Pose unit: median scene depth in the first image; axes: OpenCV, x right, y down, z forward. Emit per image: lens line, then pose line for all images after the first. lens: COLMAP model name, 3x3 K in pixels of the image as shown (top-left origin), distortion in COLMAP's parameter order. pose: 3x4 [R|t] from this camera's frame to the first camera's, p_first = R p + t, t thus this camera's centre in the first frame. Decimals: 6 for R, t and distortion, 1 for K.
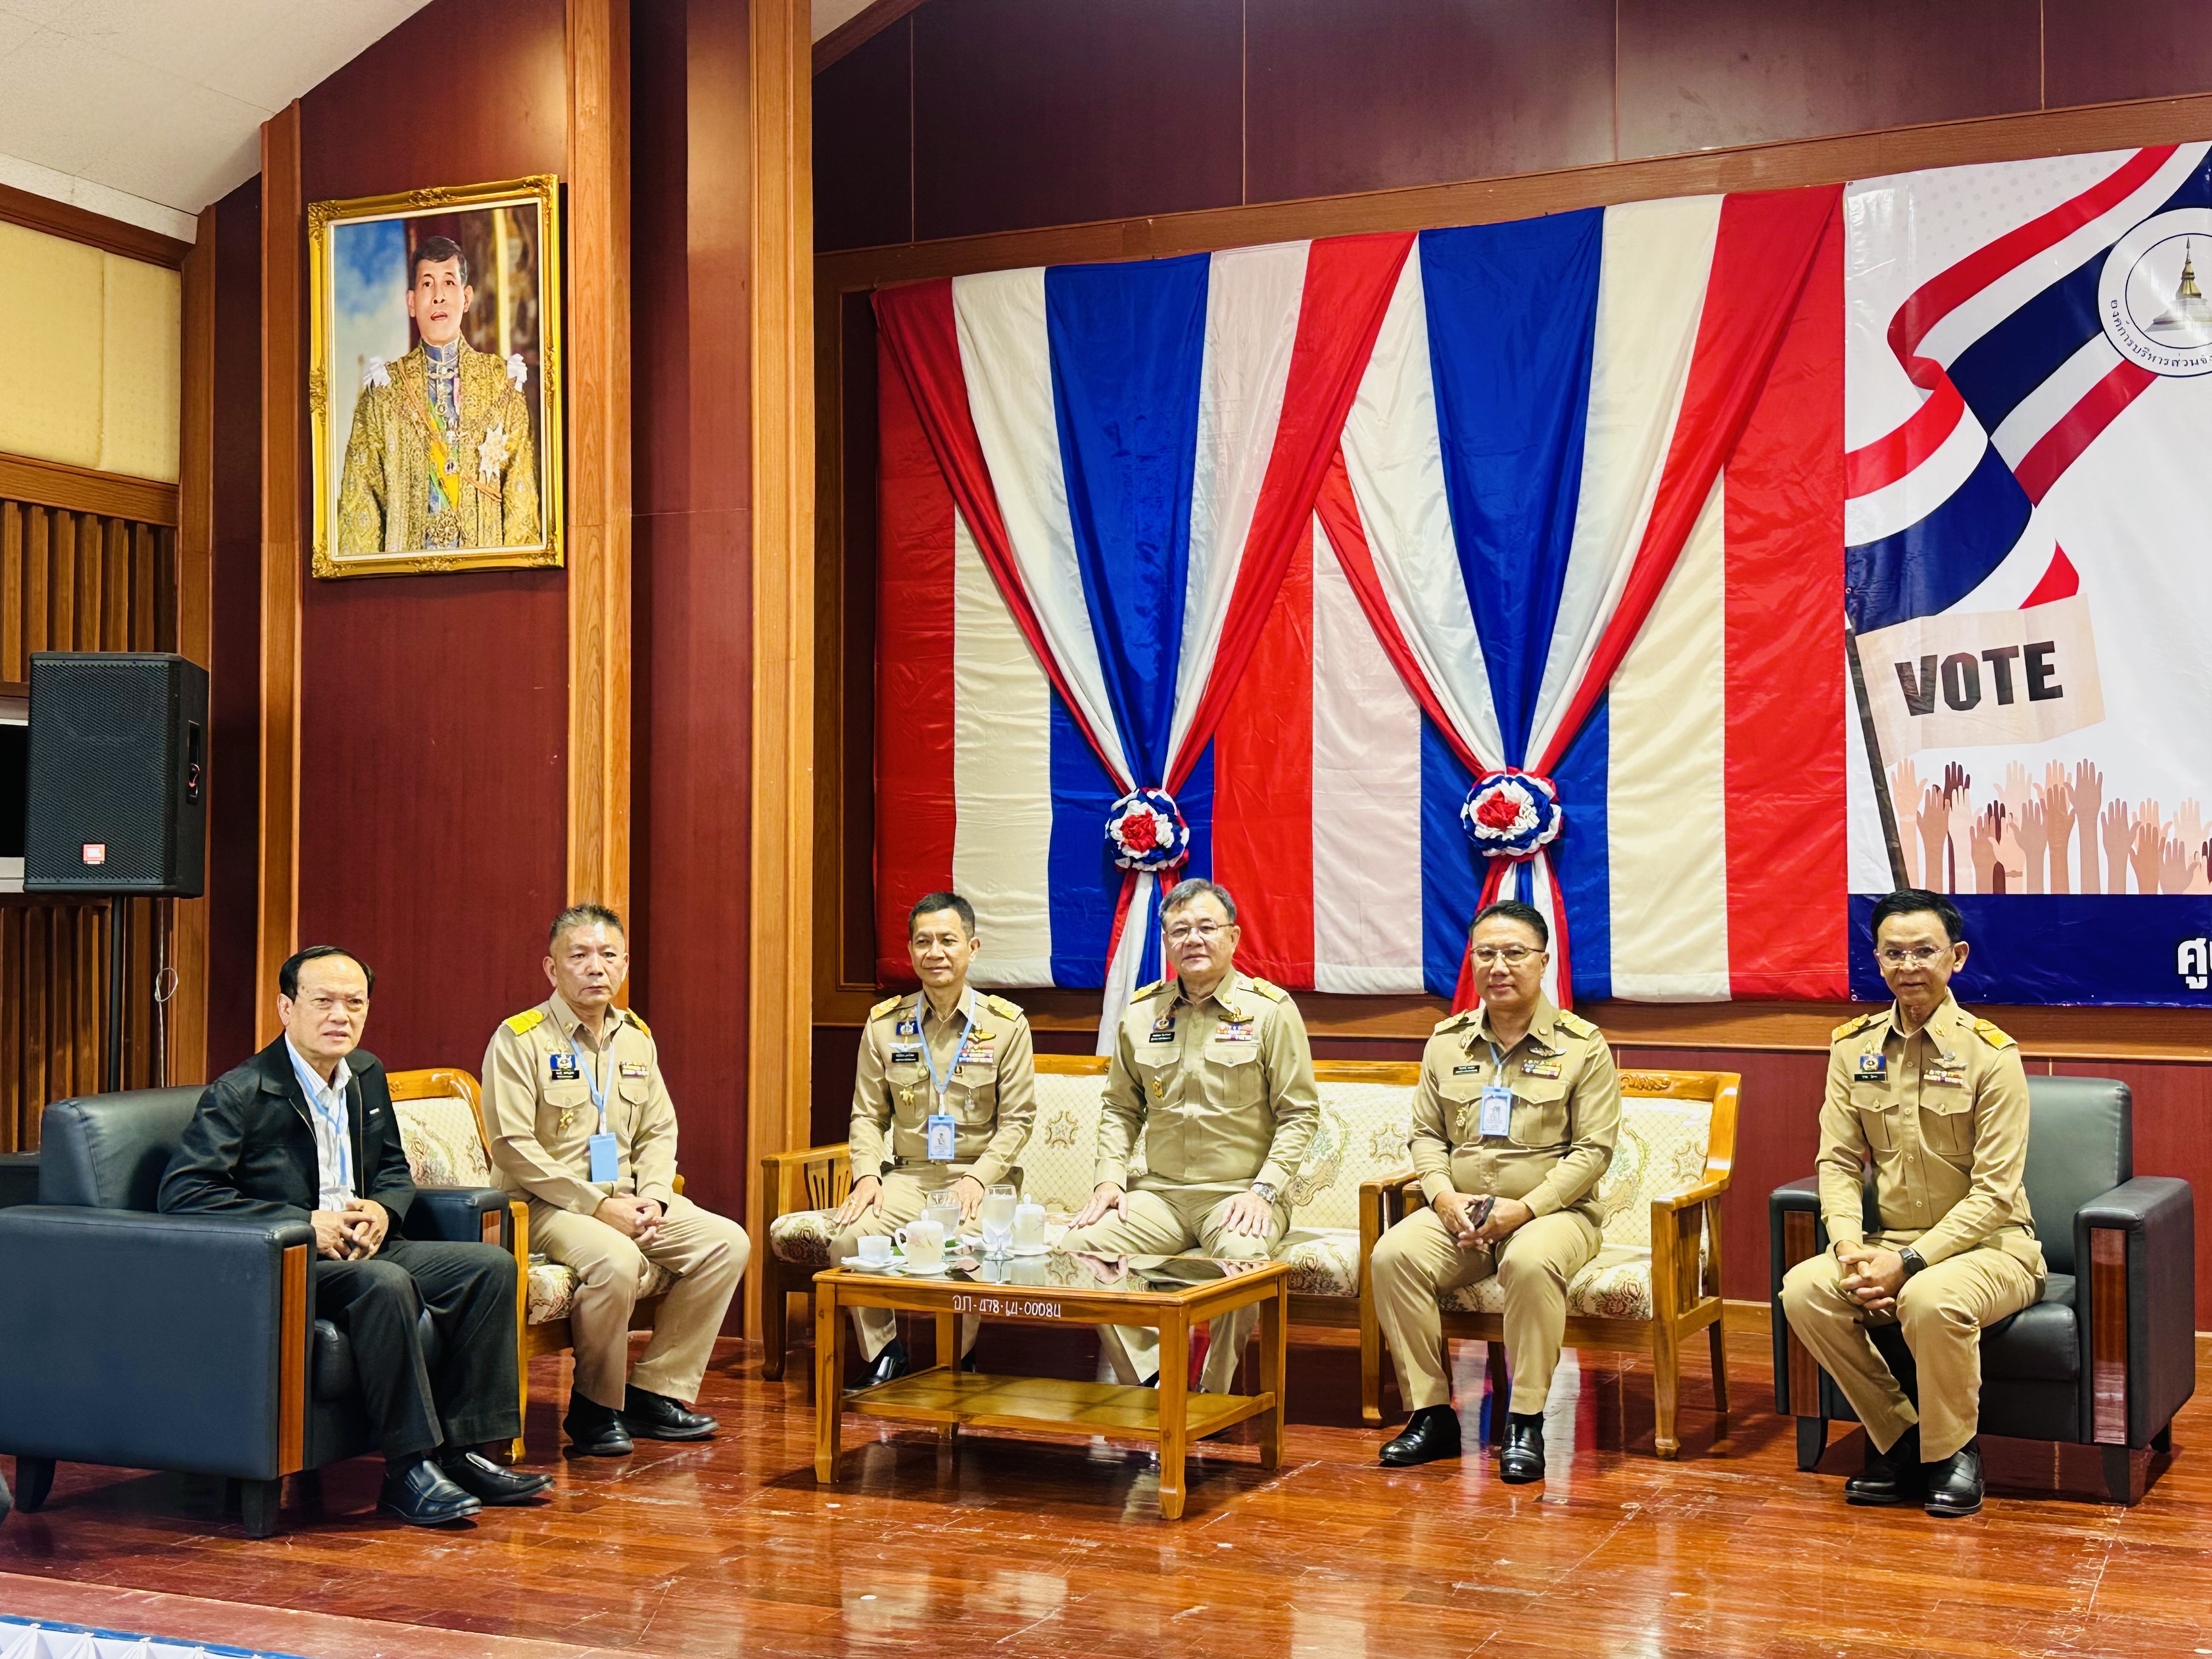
lens RADIAL K [[2742.9, 0, 1106.0], [0, 2742.9, 829.5], [0, 0, 1]] dist [0.200642, -0.005689]
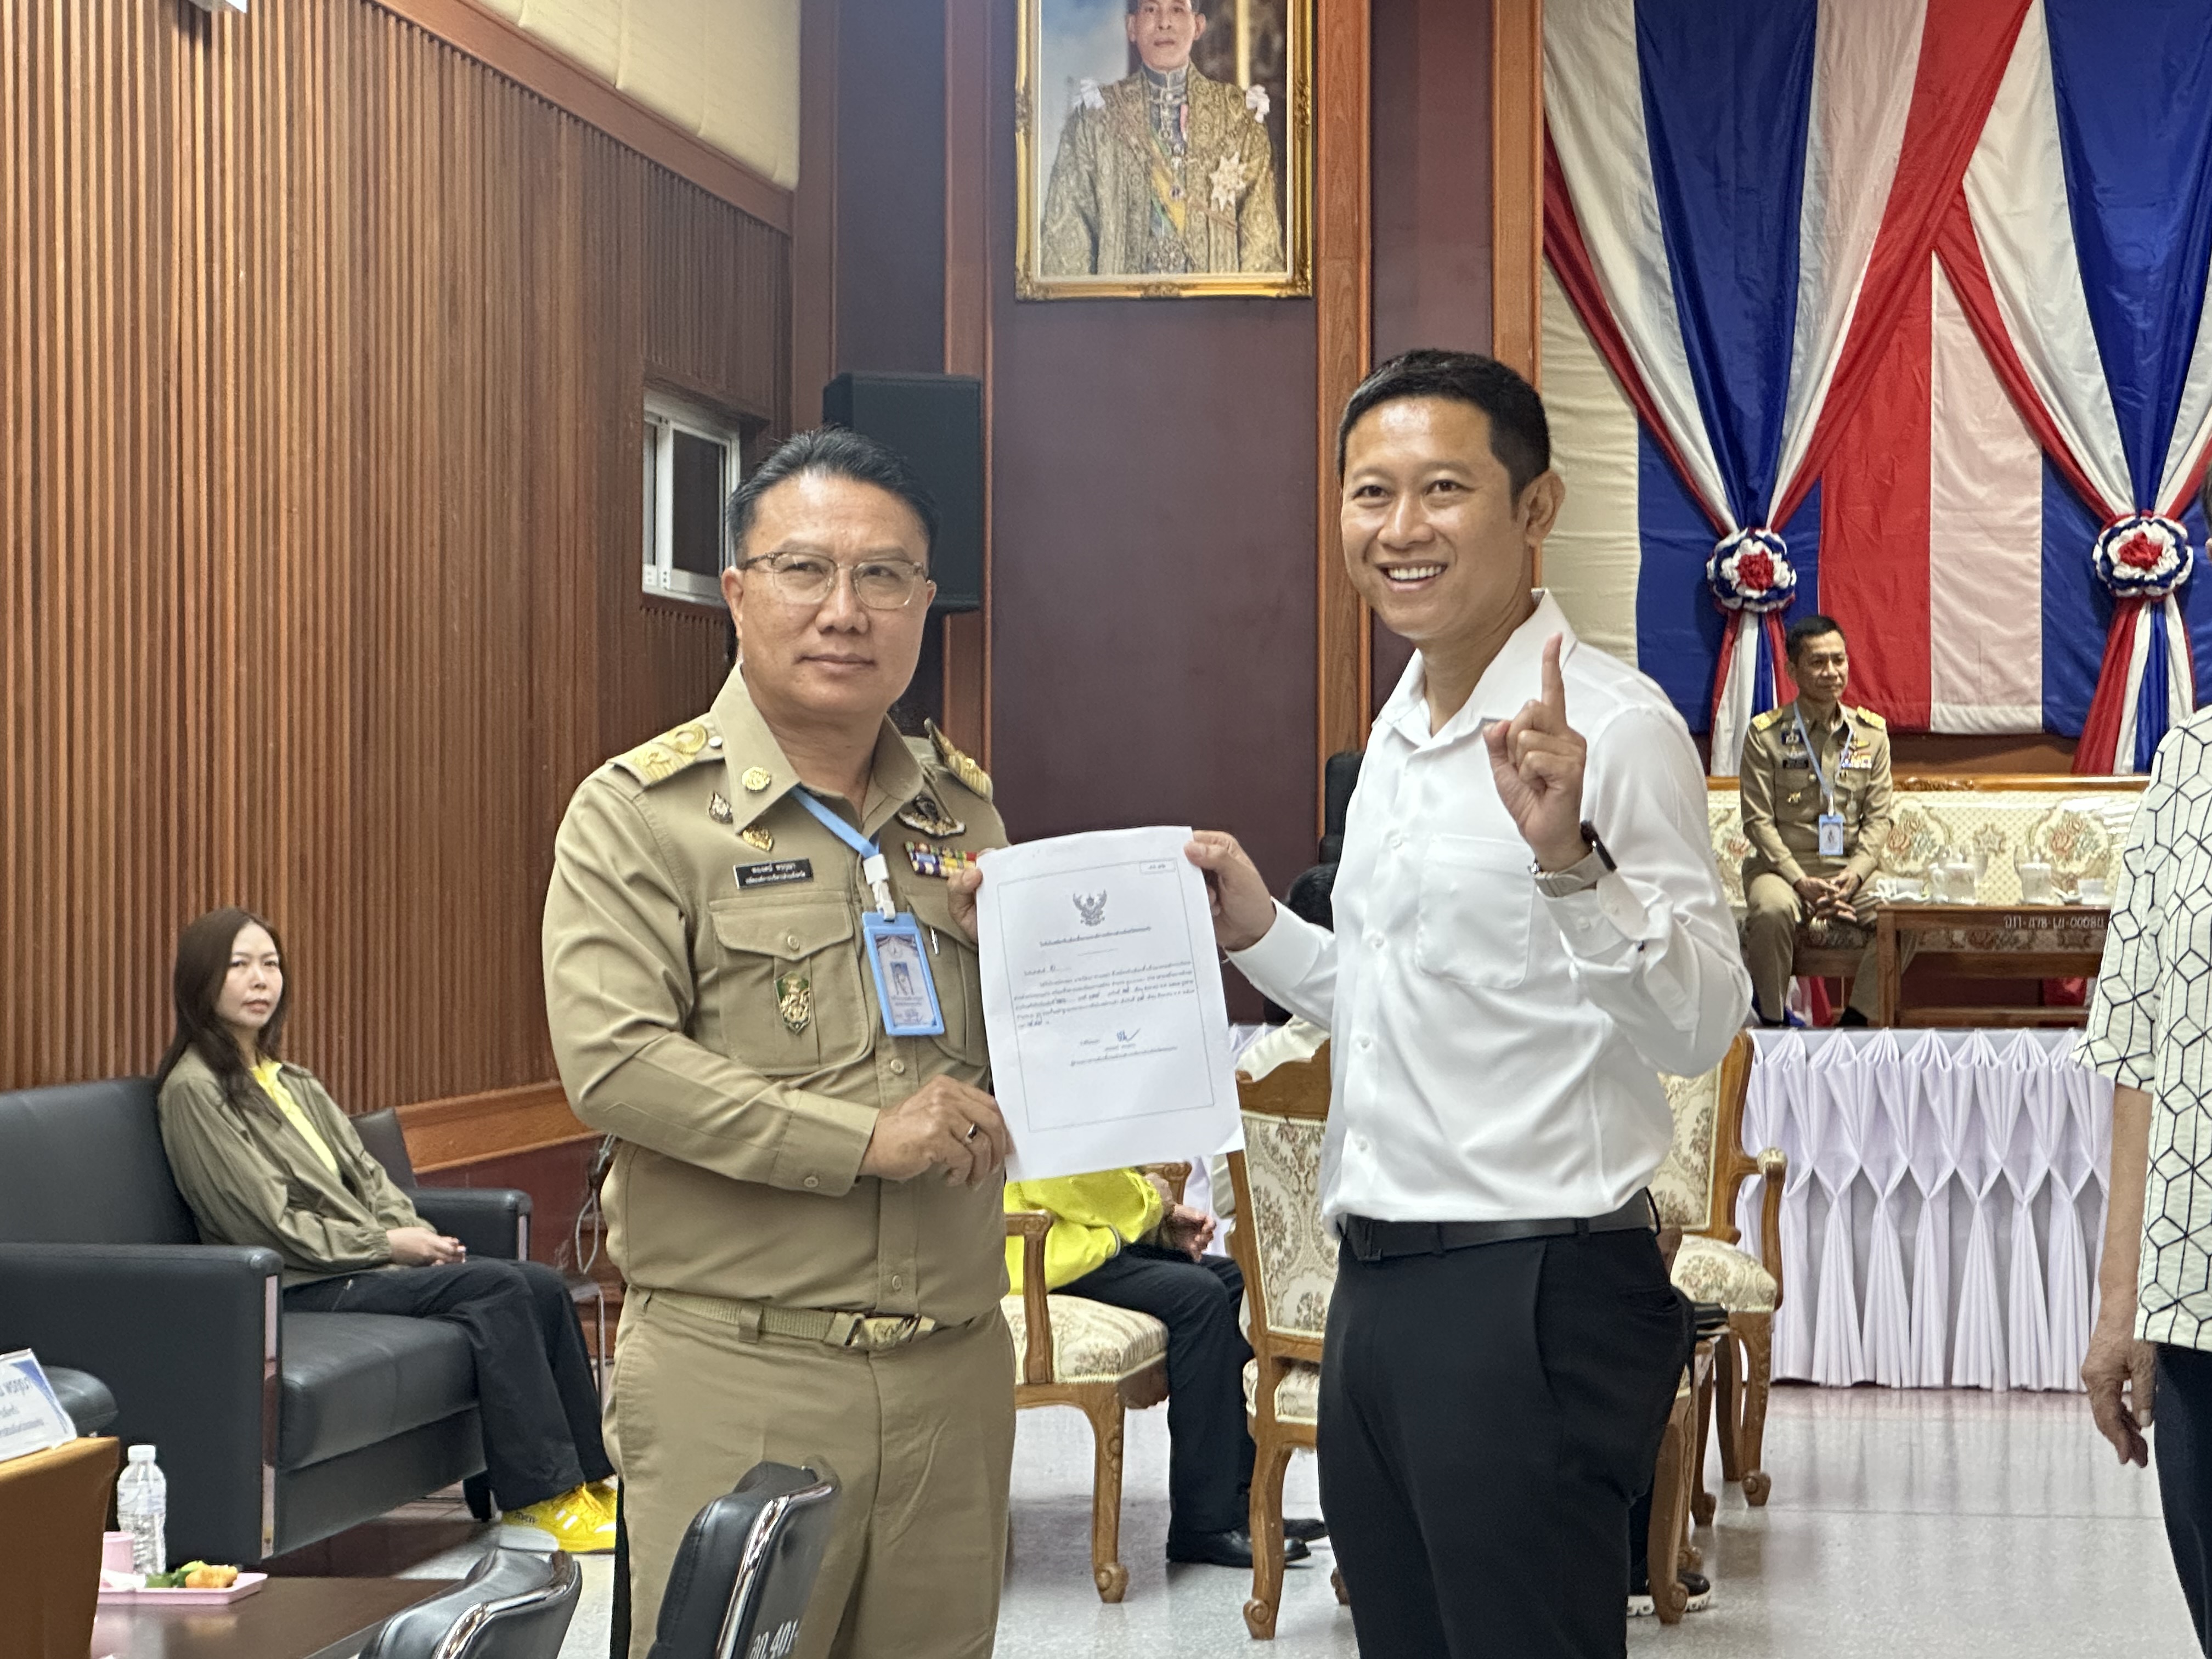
lens RADIAL K [[6039.2, 0, 1106.0], [0, 6039.2, 829.5], [0, 0, 1]] dist [-0.043873, 6.576837]
pose [[0.958825, 0.003313, 0.283978, -0.864623], [-0.009029, 0.999782, 0.018823, 0.057267], [-0.283853, -0.020612, 0.958646, -1.067674]]
